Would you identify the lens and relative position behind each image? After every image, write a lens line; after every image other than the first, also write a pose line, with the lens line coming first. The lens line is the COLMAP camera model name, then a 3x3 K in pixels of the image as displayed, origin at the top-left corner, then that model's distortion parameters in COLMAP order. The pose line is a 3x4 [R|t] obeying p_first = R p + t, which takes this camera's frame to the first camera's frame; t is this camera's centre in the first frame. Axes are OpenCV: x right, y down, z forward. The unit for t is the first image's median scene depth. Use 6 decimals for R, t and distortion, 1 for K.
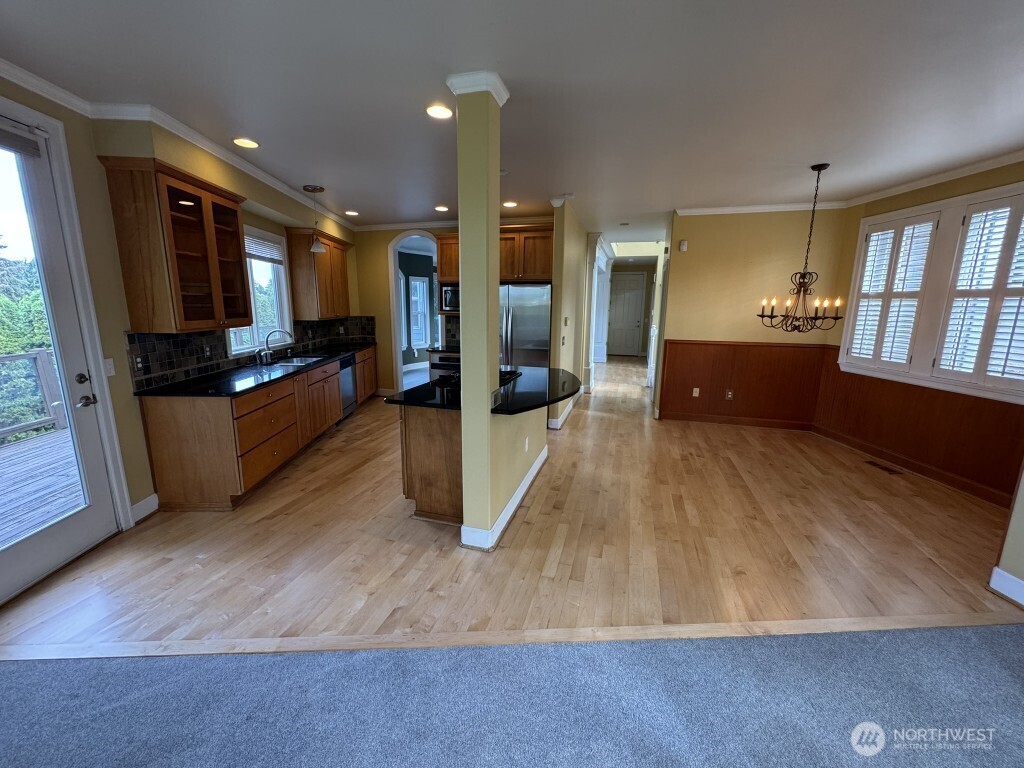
lens RADIAL K [[408.2, 0, 512.2], [0, 408.2, 383.4], [0, 0, 1]] dist [-0.002463, -0.000167]
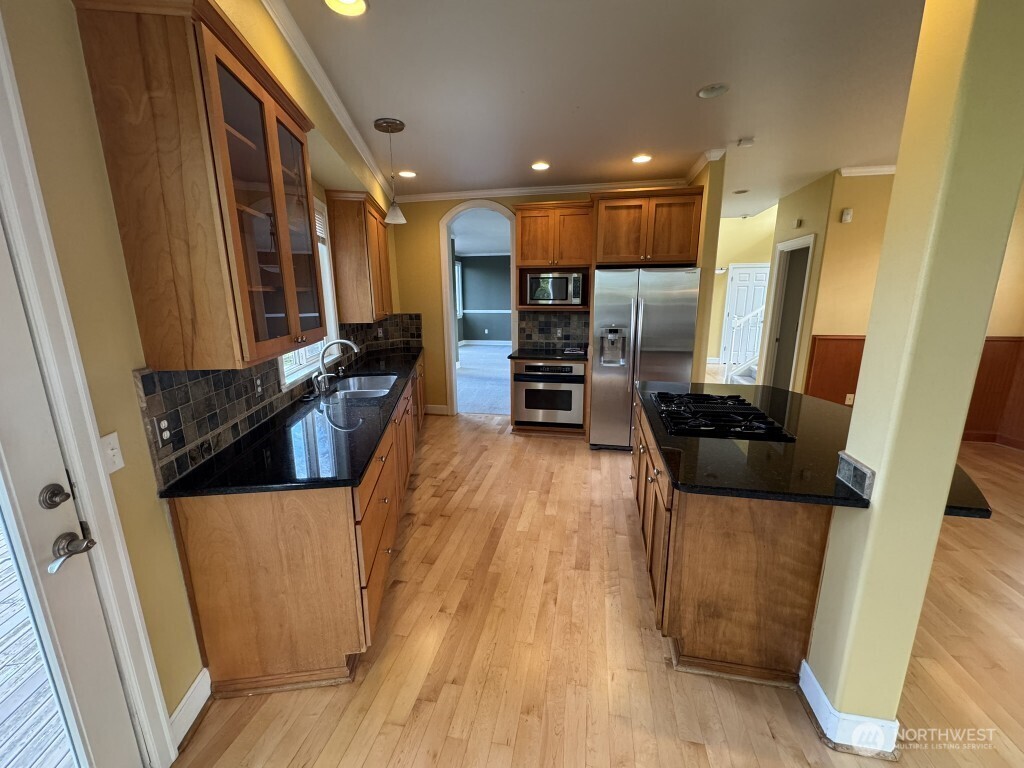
lens RADIAL K [[408.2, 0, 512.7], [0, 408.2, 383.1], [0, 0, 1]] dist [-0.002463, -0.000167]
pose [[0.995938, -0.038458, 0.081420, -0.413876], [0.036432, 0.998992, 0.026226, -0.082295], [-0.082347, -0.023153, 0.996335, 0.366464]]
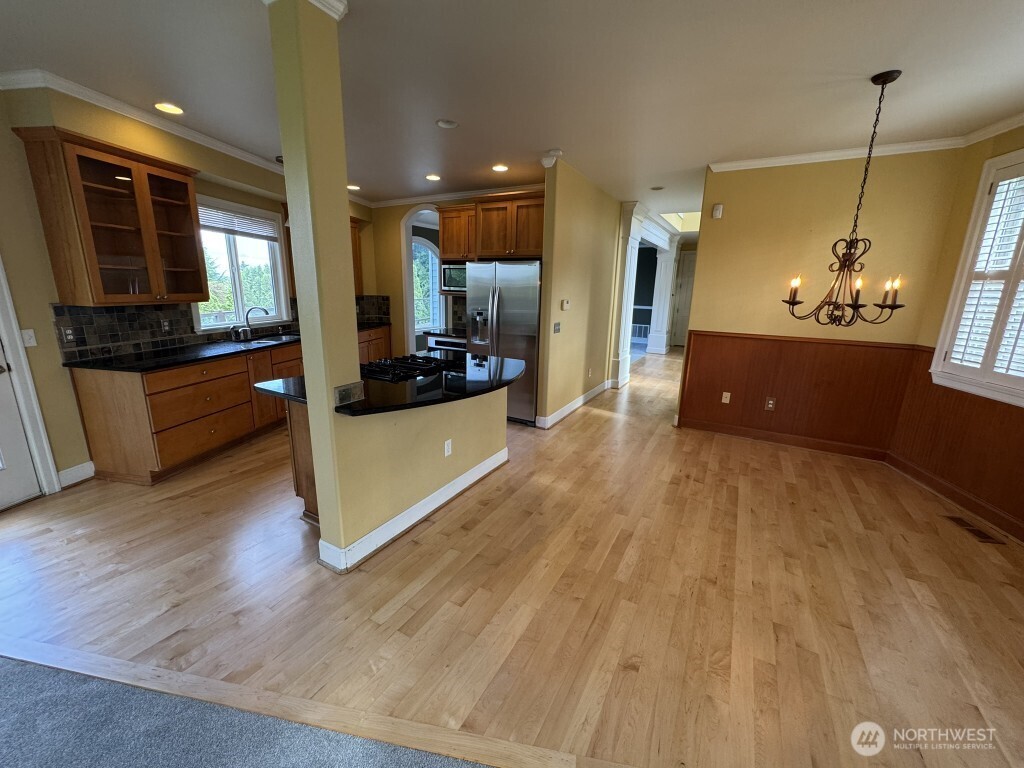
lens RADIAL K [[408.2, 0, 511.5], [0, 408.2, 383.3], [0, 0, 1]] dist [-0.002463, -0.000167]
pose [[0.973534, 0.063520, -0.219538, 0.316452], [-0.055091, 0.997498, 0.044309, -0.027368], [0.221804, -0.031042, 0.974597, 0.188870]]
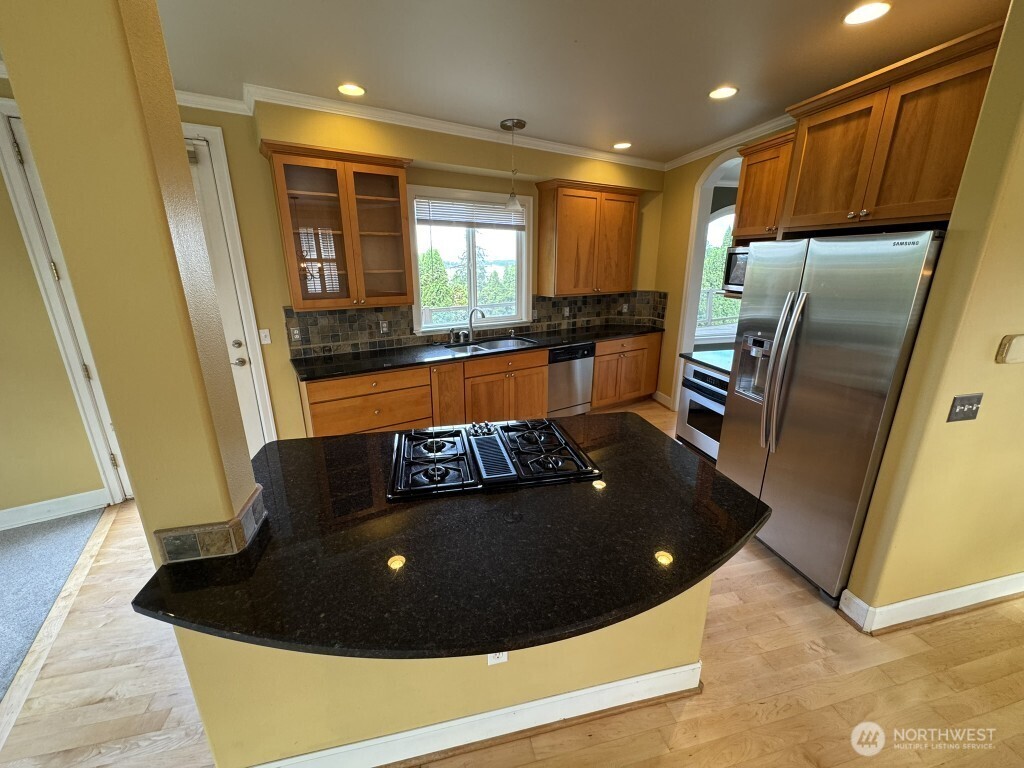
lens RADIAL K [[408.2, 0, 513.1], [0, 408.2, 382.8], [0, 0, 1]] dist [-0.002463, -0.000167]
pose [[0.492481, 0.234354, -0.838177, 0.297044], [-0.157923, 0.971139, 0.178741, -0.171595], [0.855875, 0.044341, 0.515278, 0.731288]]
